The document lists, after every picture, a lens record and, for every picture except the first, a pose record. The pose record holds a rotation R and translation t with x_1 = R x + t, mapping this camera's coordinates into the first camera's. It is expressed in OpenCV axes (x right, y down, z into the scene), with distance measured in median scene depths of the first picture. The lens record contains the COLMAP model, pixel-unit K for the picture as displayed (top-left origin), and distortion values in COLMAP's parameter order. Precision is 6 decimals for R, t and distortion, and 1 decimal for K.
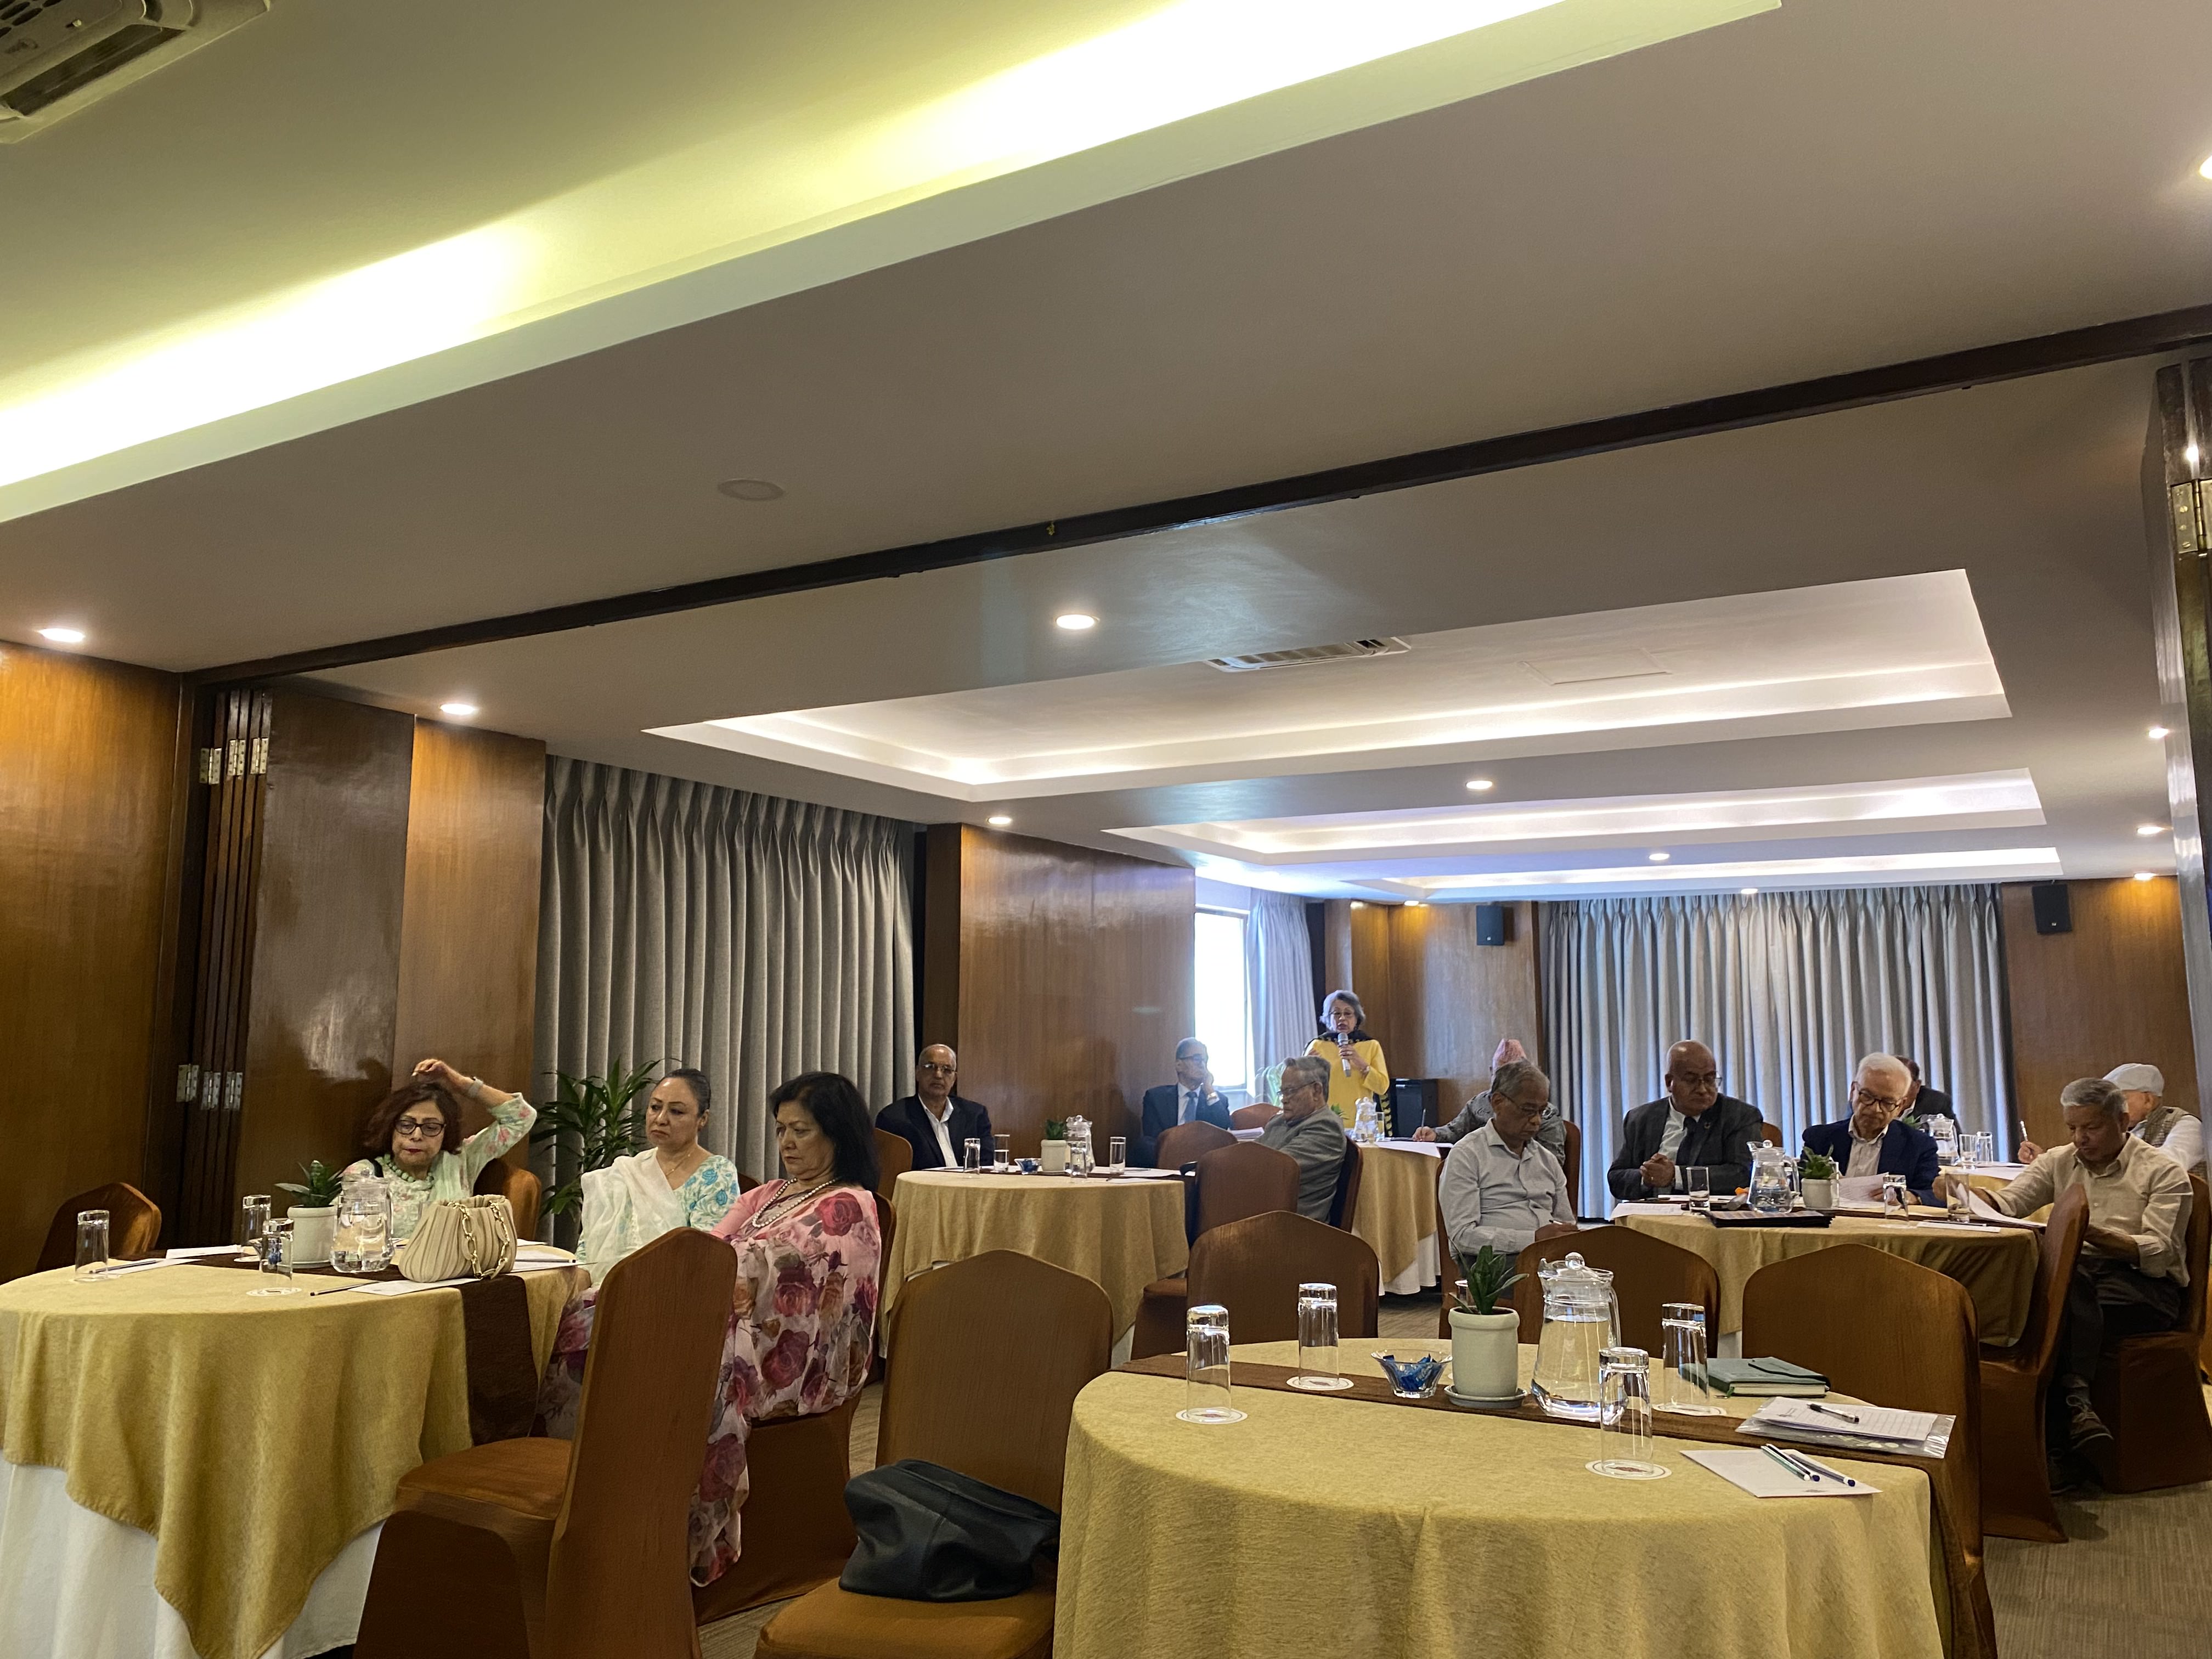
lens RADIAL K [[1706.3, 0, 1104.3], [0, 1706.3, 839.8], [0, 0, 1]] dist [0.061042, -0.037248]
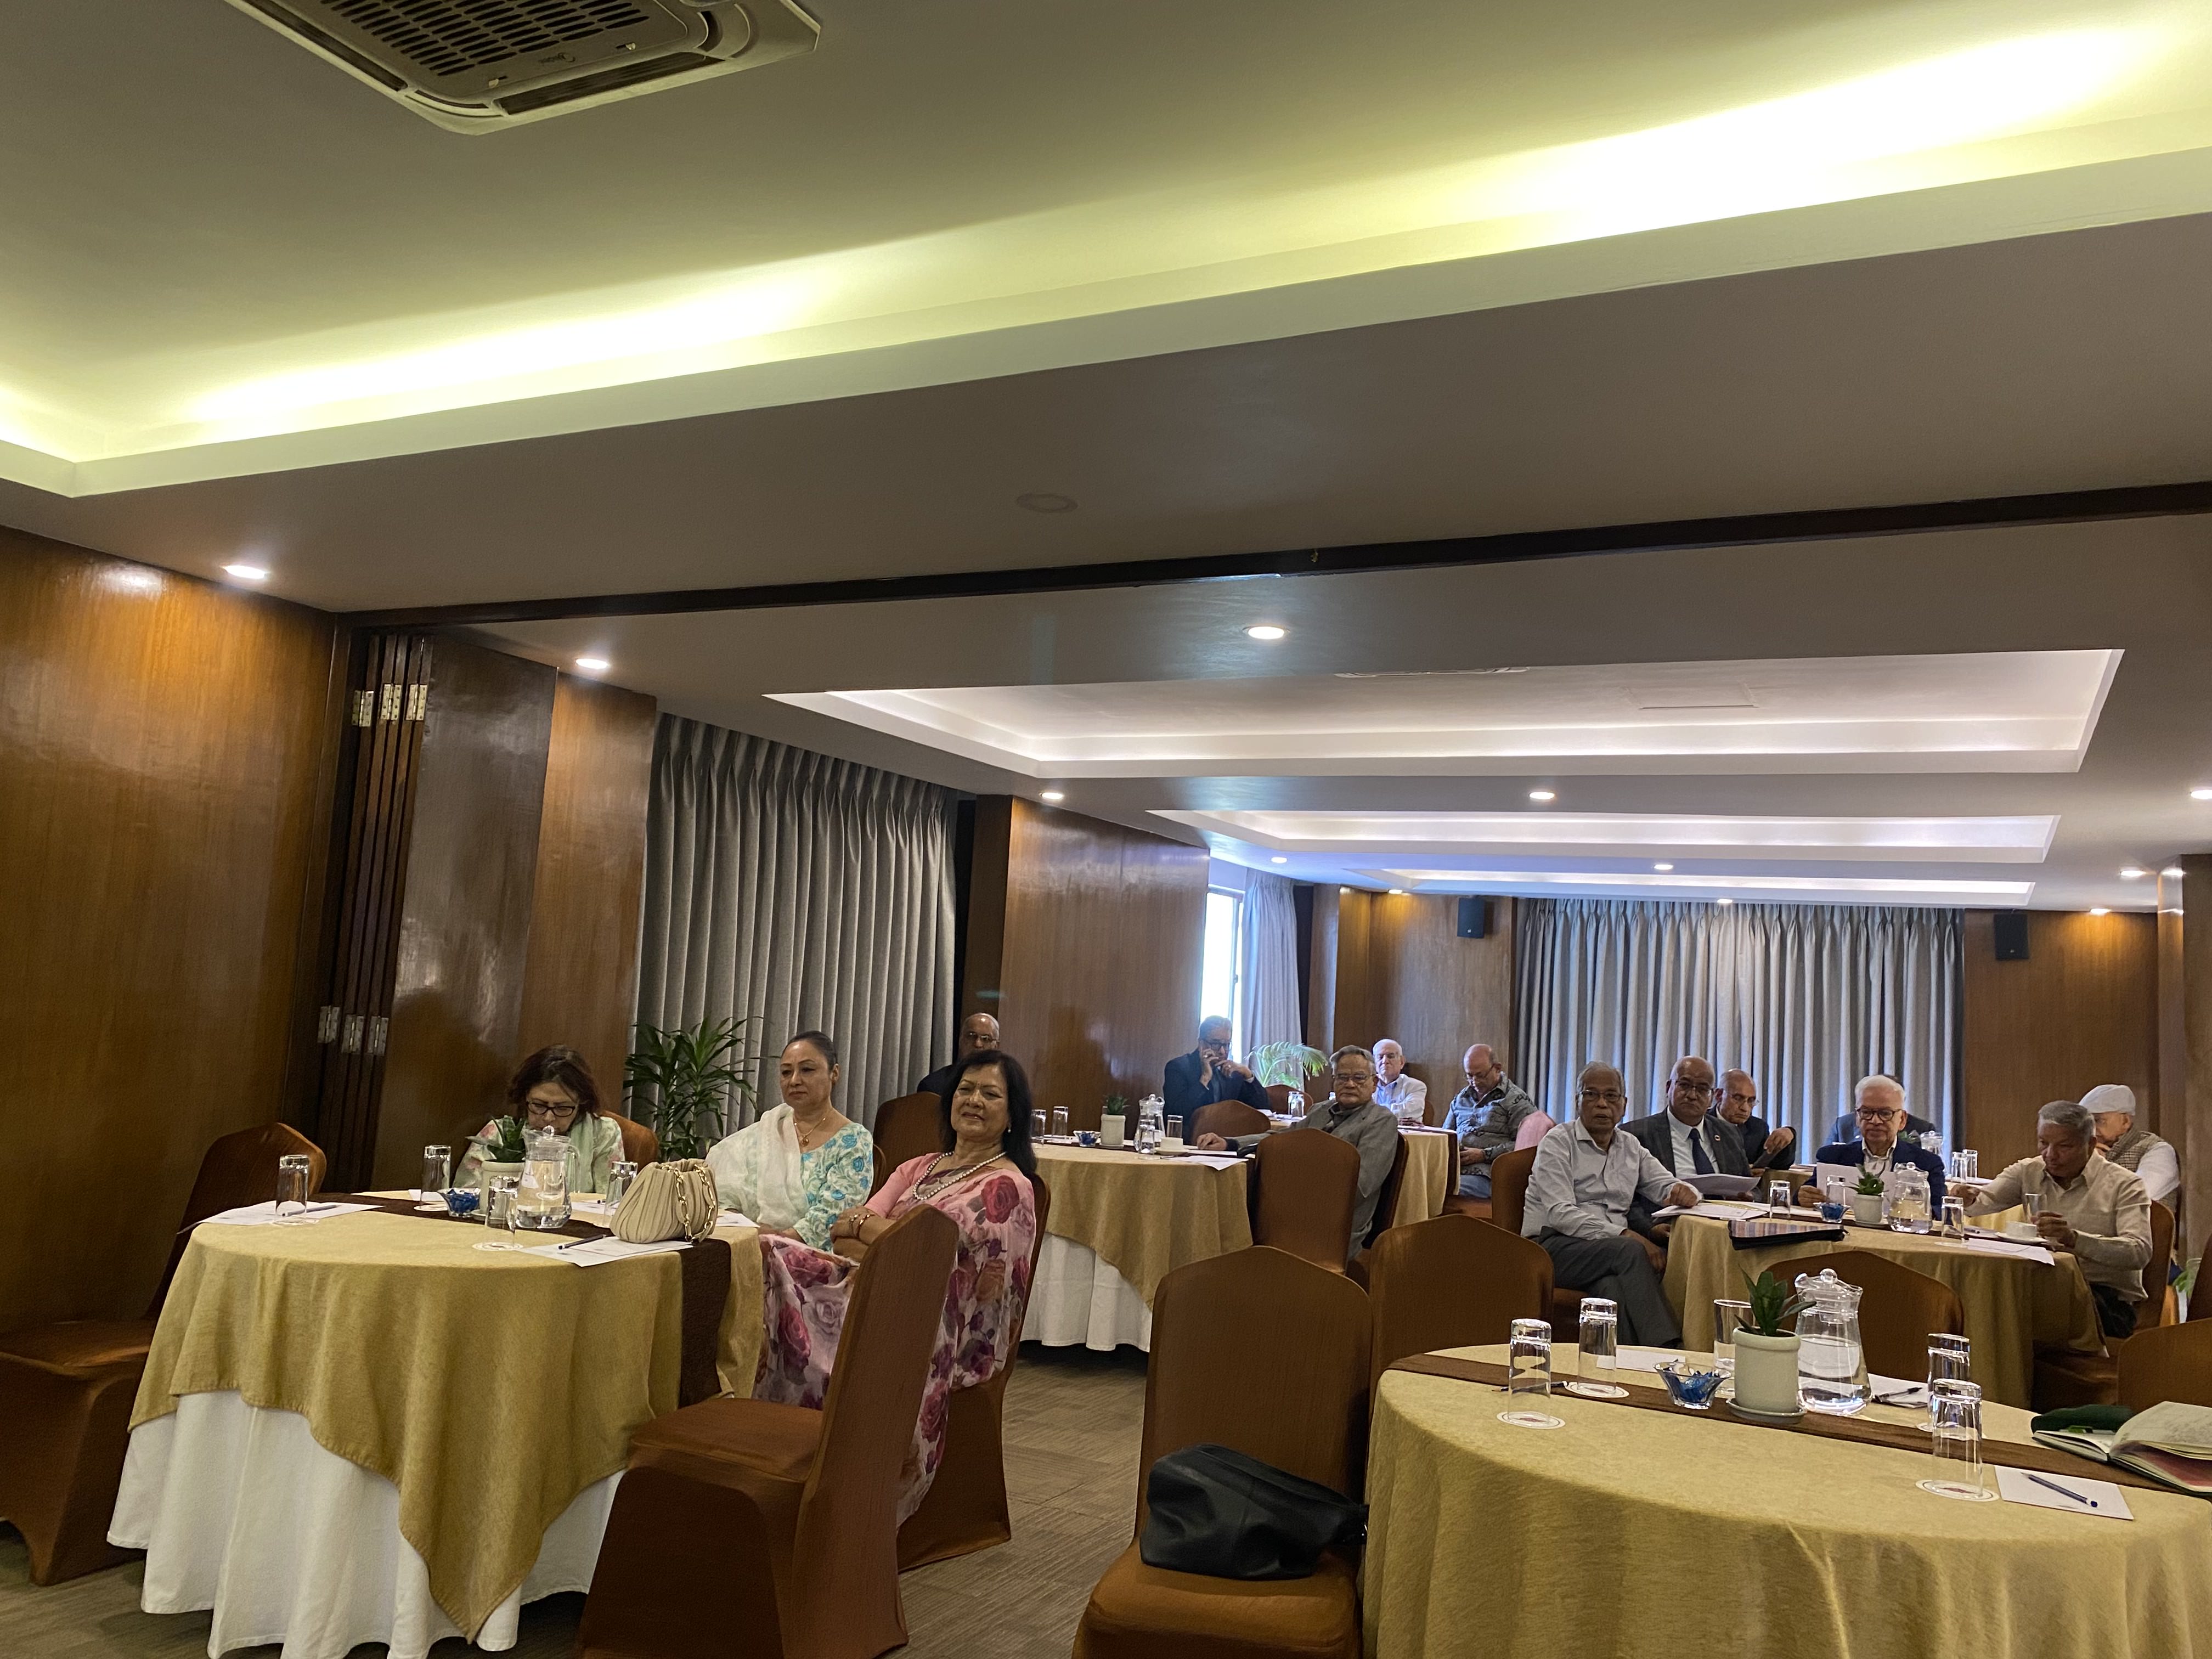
lens RADIAL K [[1705.5, 0, 1111.7], [0, 1705.5, 831.6], [0, 0, 1]] dist [0.079183, -0.063914]
pose [[0.995179, 0.062122, 0.075895, -0.160135], [-0.063802, 0.997764, 0.019917, -0.019398], [-0.074488, -0.024664, 0.996917, -0.025626]]
